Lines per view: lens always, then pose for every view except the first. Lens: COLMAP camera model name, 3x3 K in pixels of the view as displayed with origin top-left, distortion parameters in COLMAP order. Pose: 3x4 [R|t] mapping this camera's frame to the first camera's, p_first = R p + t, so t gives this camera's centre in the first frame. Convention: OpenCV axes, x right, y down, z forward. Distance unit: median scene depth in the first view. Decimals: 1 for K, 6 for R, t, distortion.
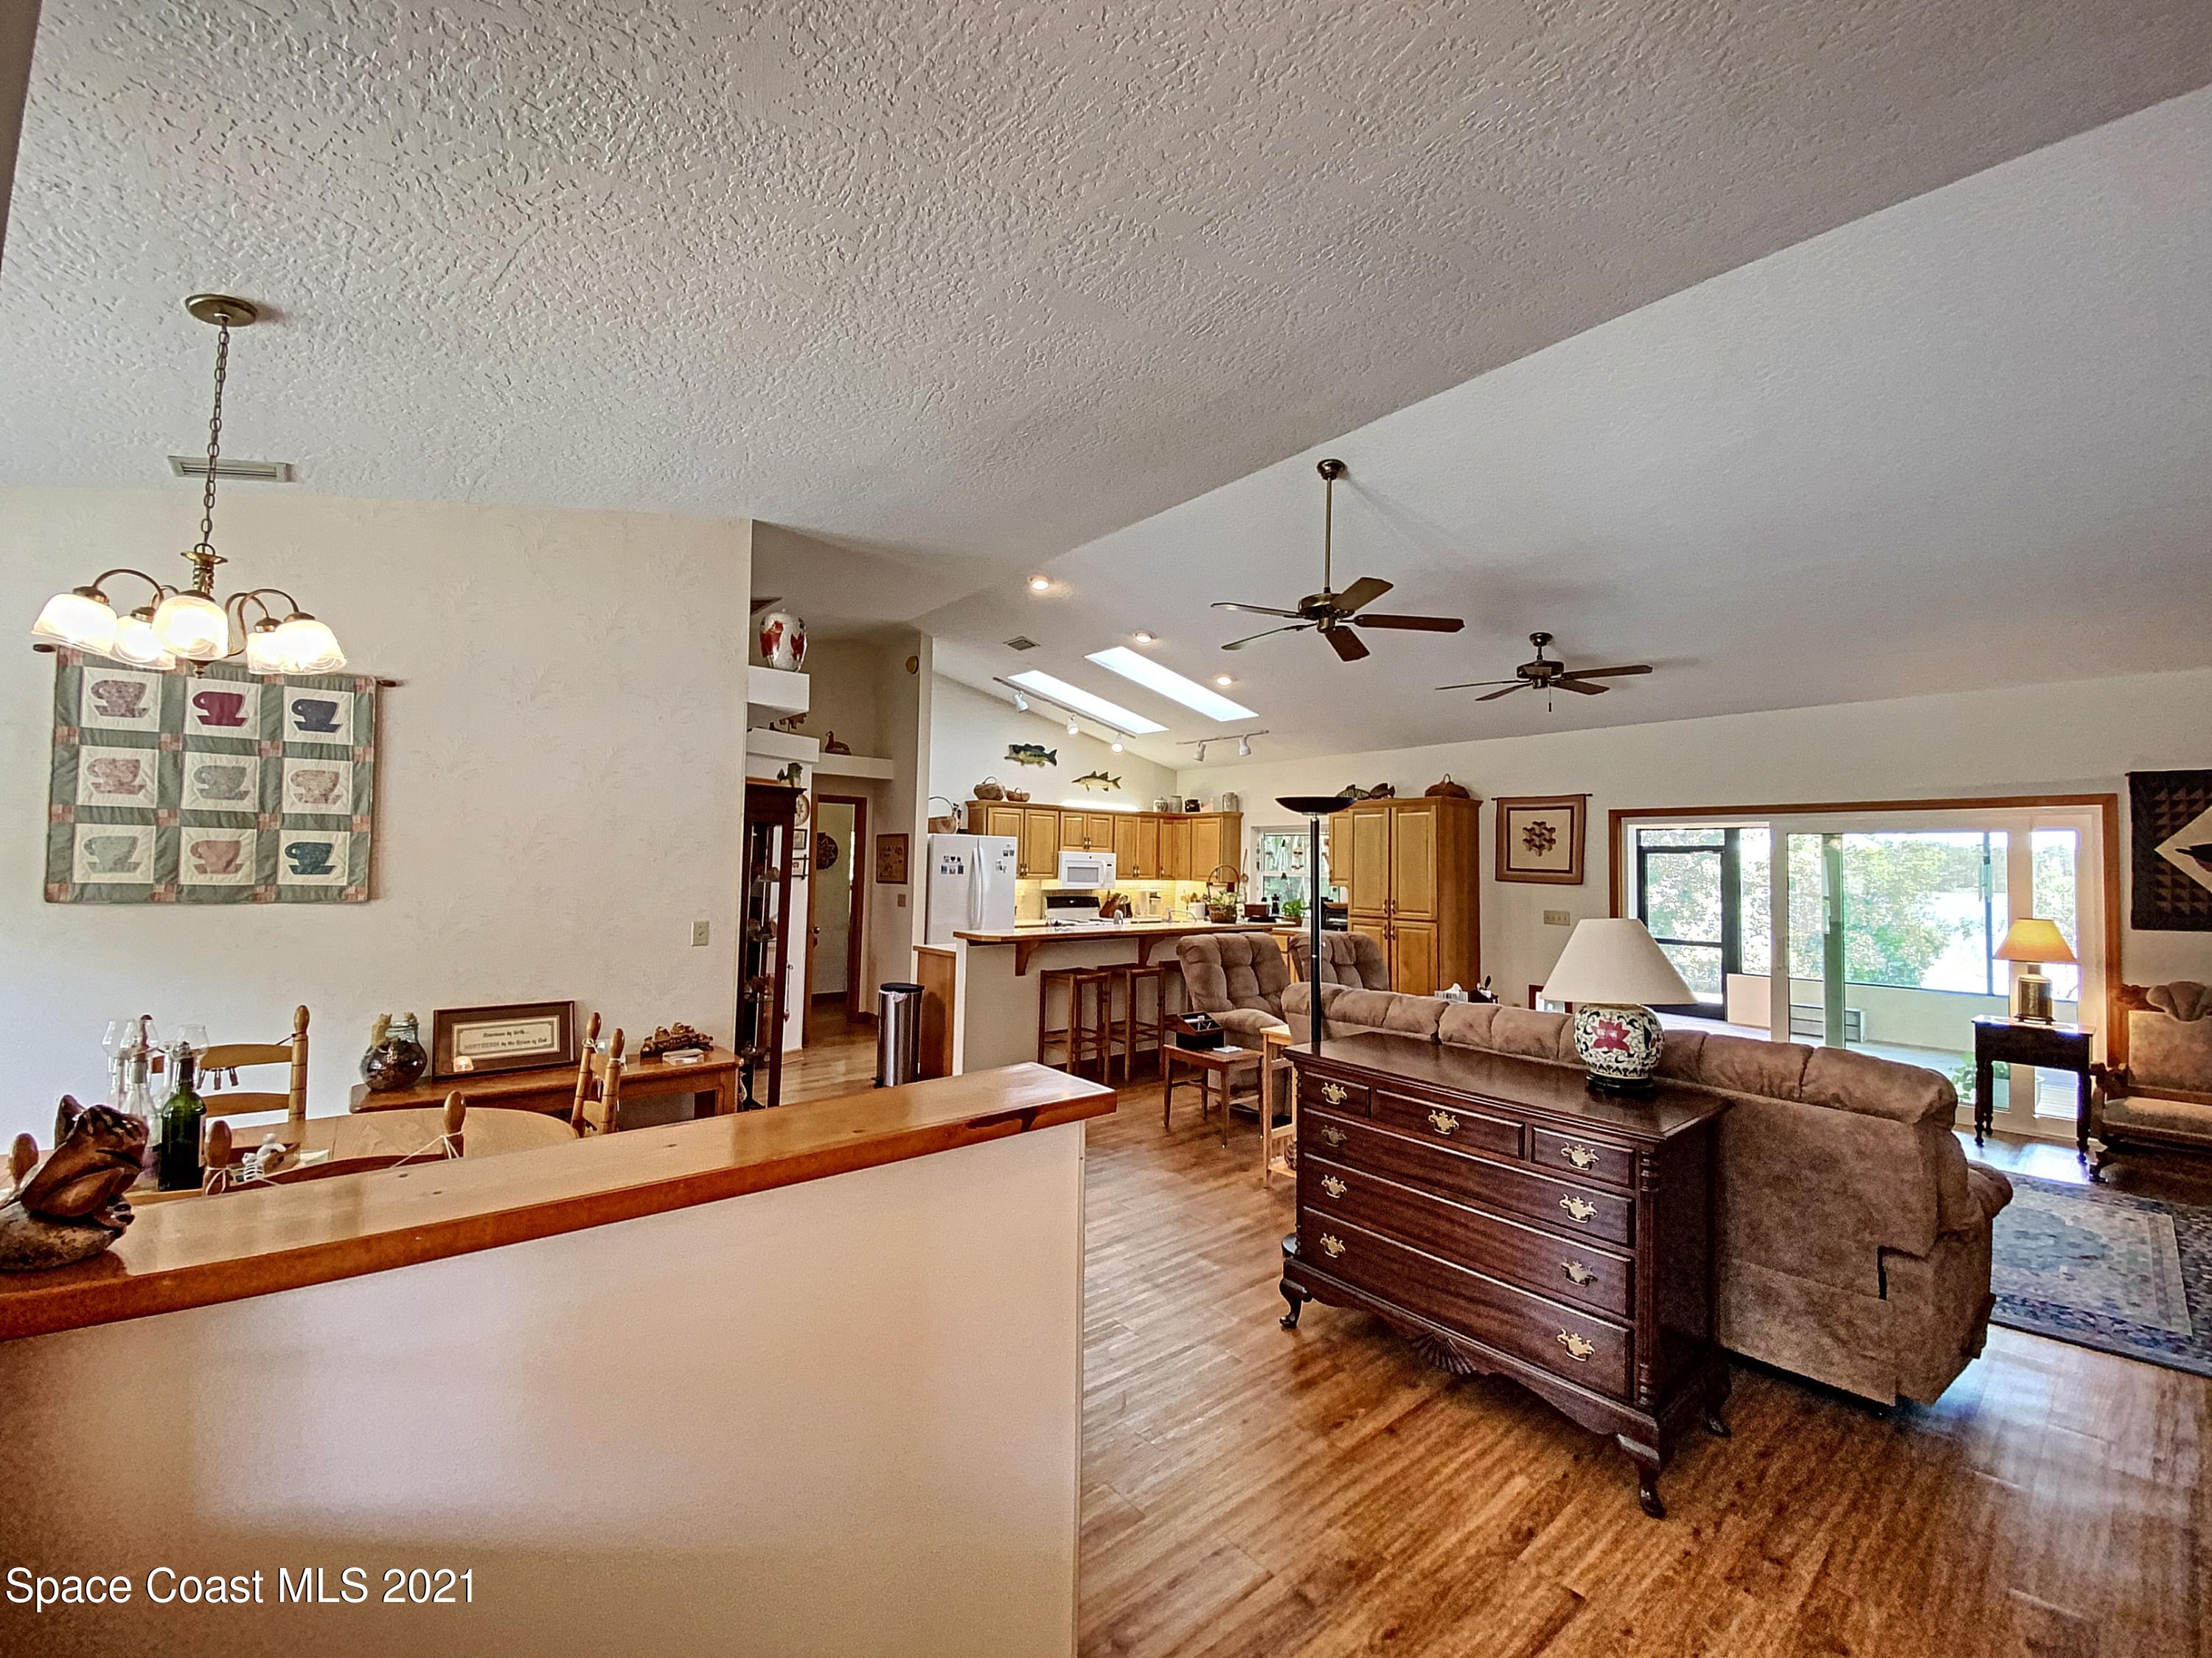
lens RADIAL K [[896.1, 0, 1113.1], [0, 896.1, 821.4], [0, 0, 1]] dist [-0.008641, -0.005367]
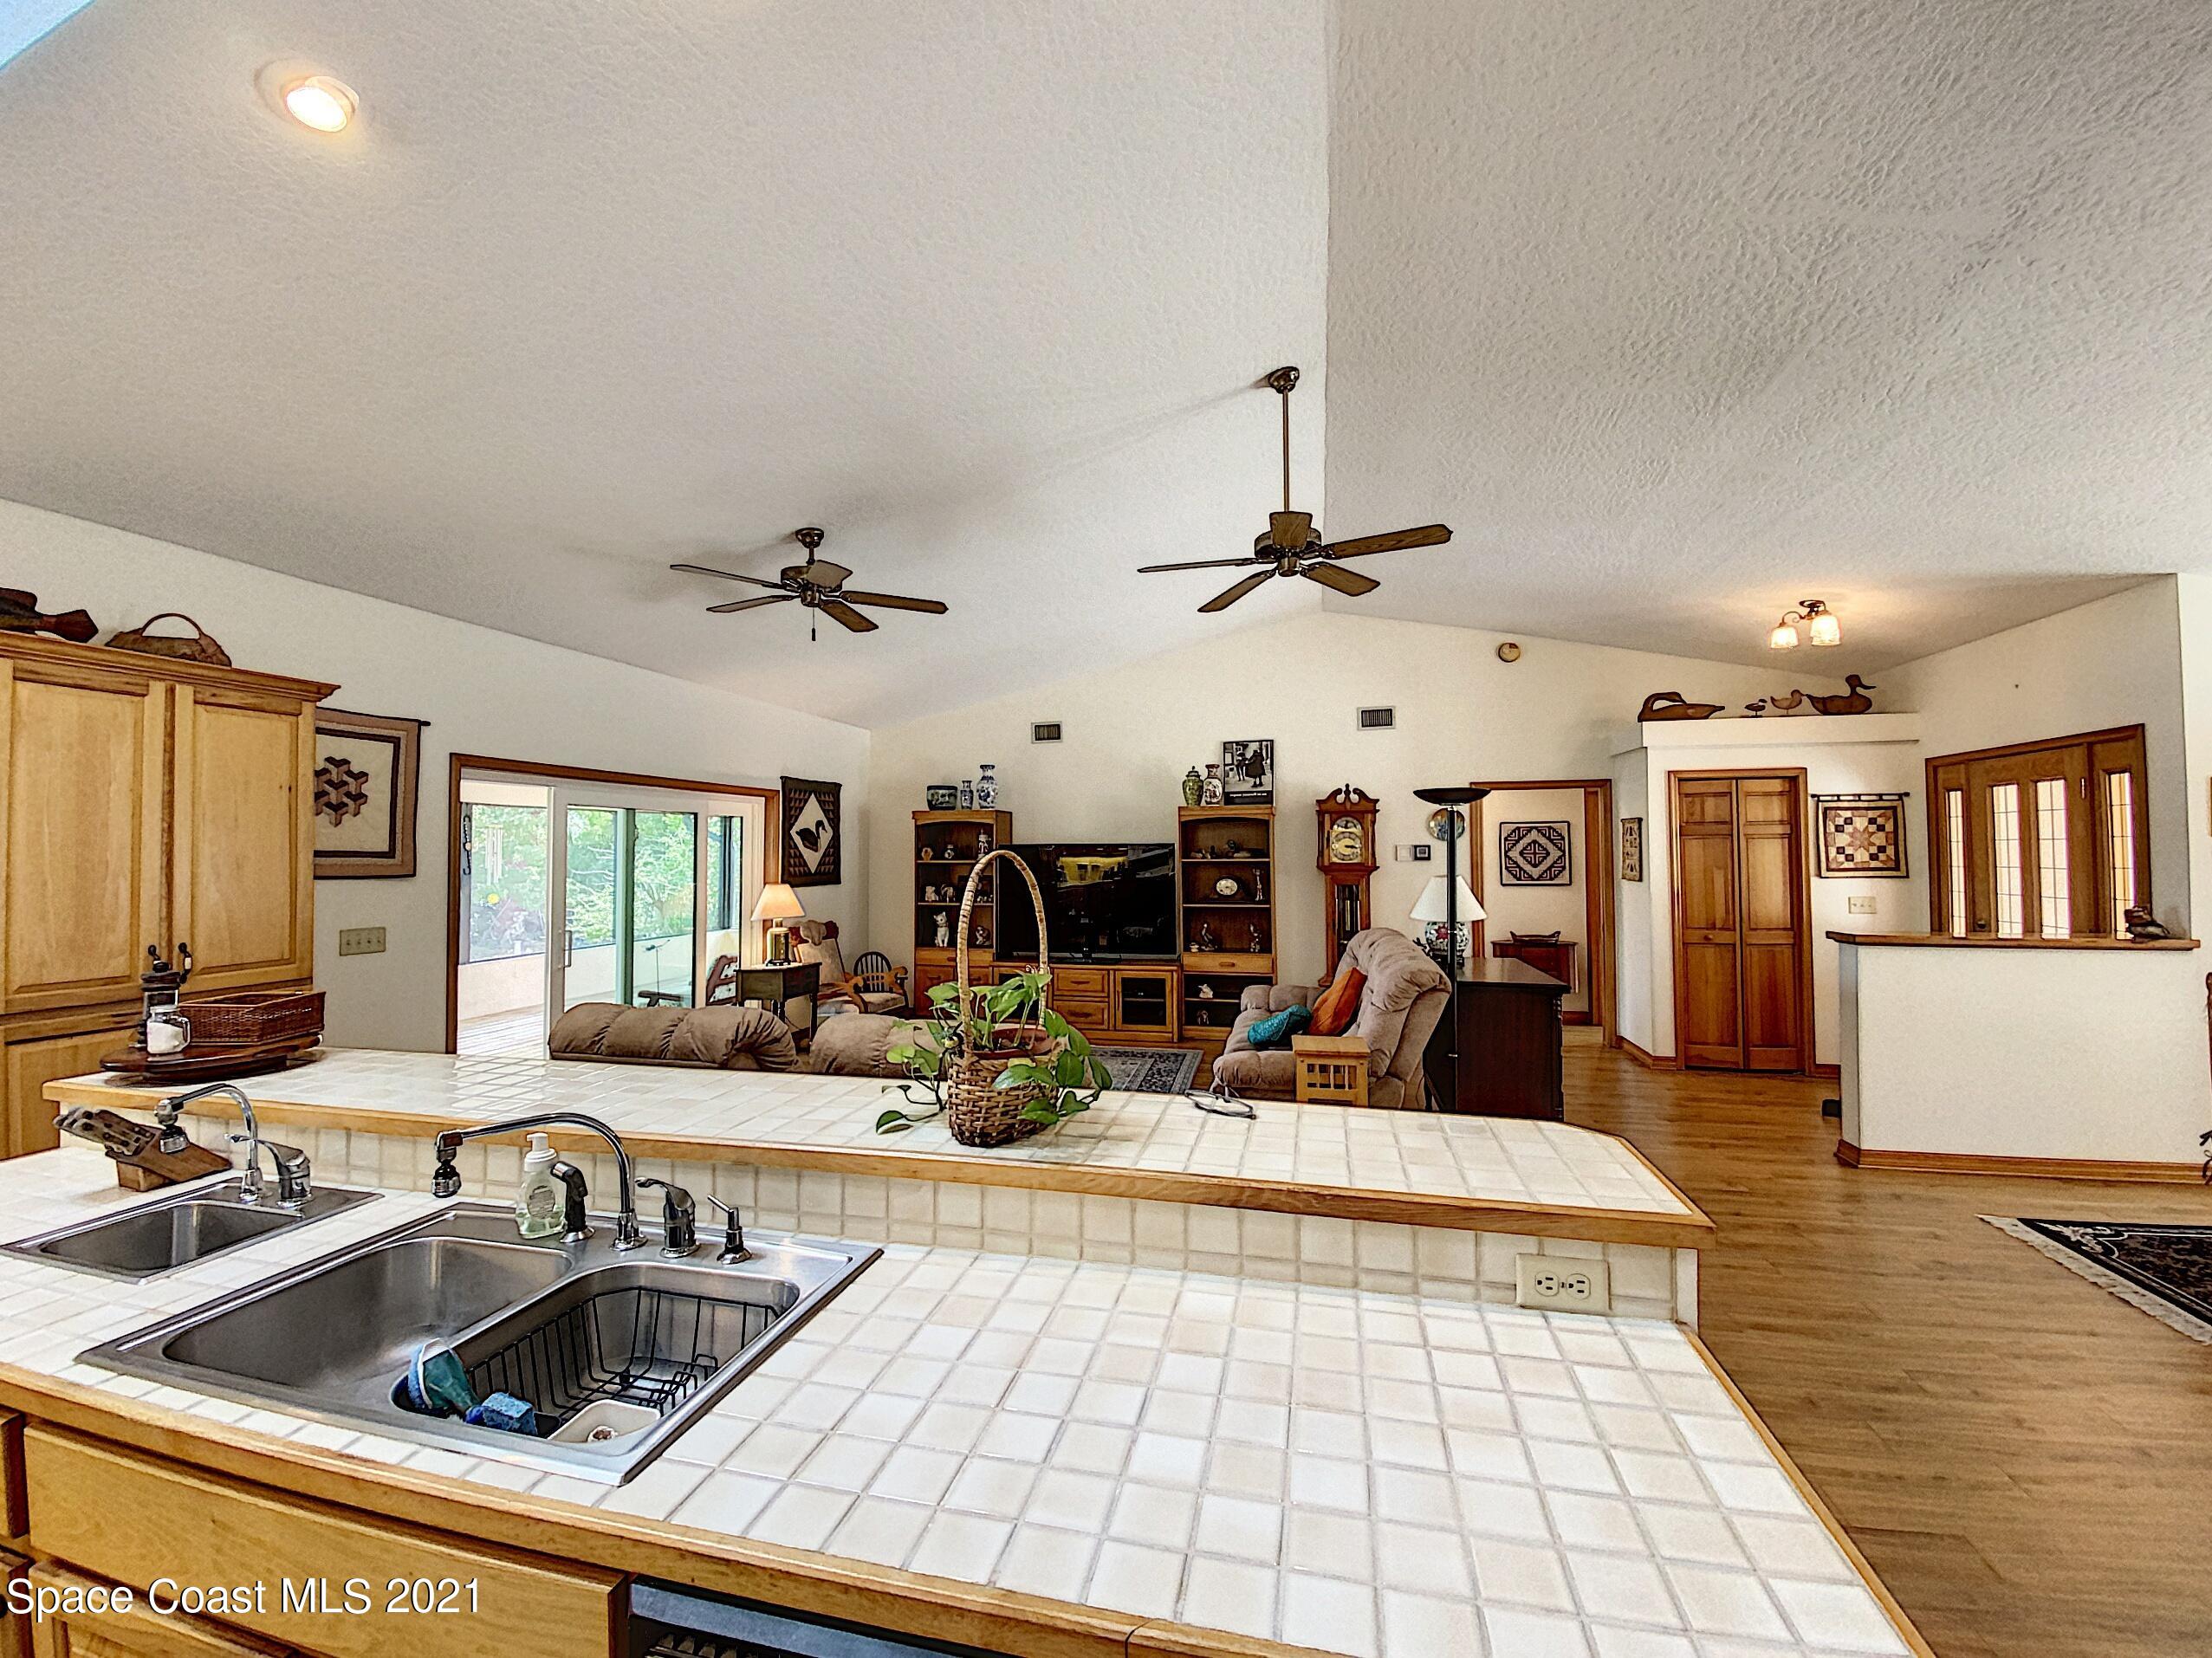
lens RADIAL K [[896.0, 0, 1112.5], [0, 896.0, 829.2], [0, 0, 1]] dist [-0.008641, -0.005367]
pose [[-0.611110, 0.004807, 0.791531, -0.187533], [-0.045381, 0.998124, -0.041099, 0.040720], [-0.790243, -0.061037, -0.609746, 0.920735]]
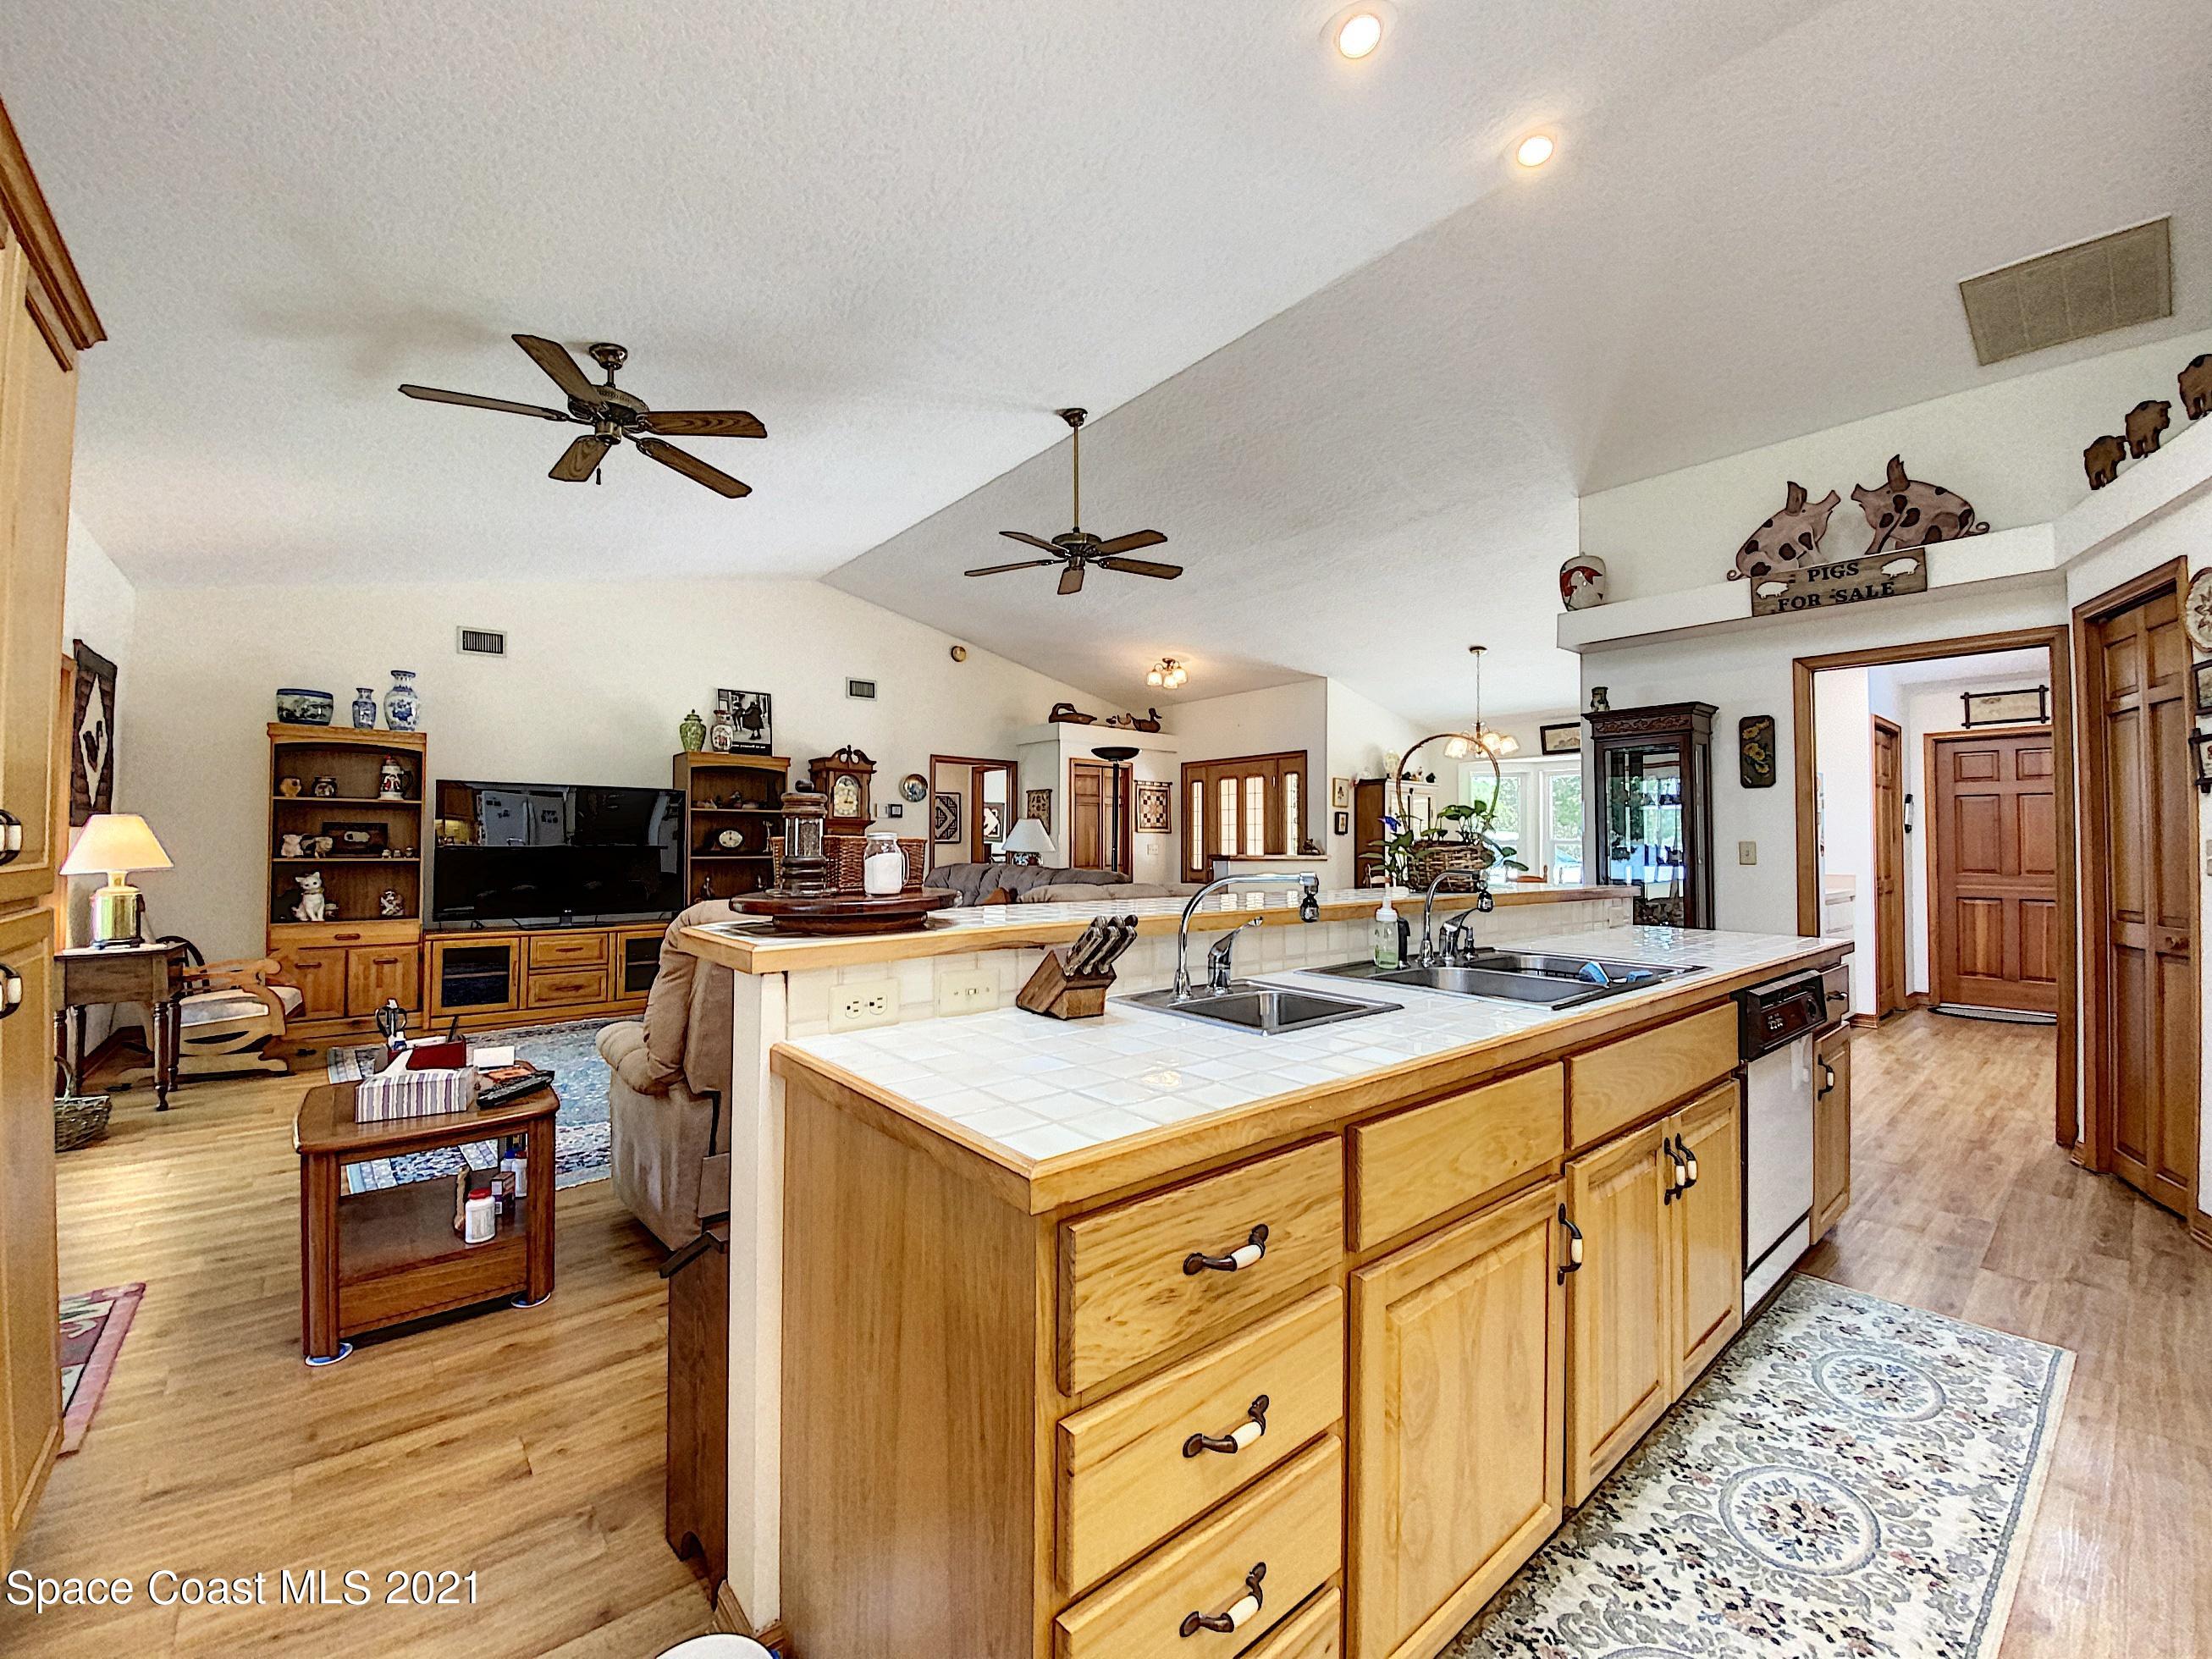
lens RADIAL K [[896.1, 0, 1114.7], [0, 896.1, 838.8], [0, 0, 1]] dist [-0.008641, -0.005367]
pose [[-0.997383, -0.019302, -0.069679, 0.158266], [-0.014842, 0.997842, -0.063960, 0.109416], [0.070763, -0.062759, -0.995517, 1.181514]]
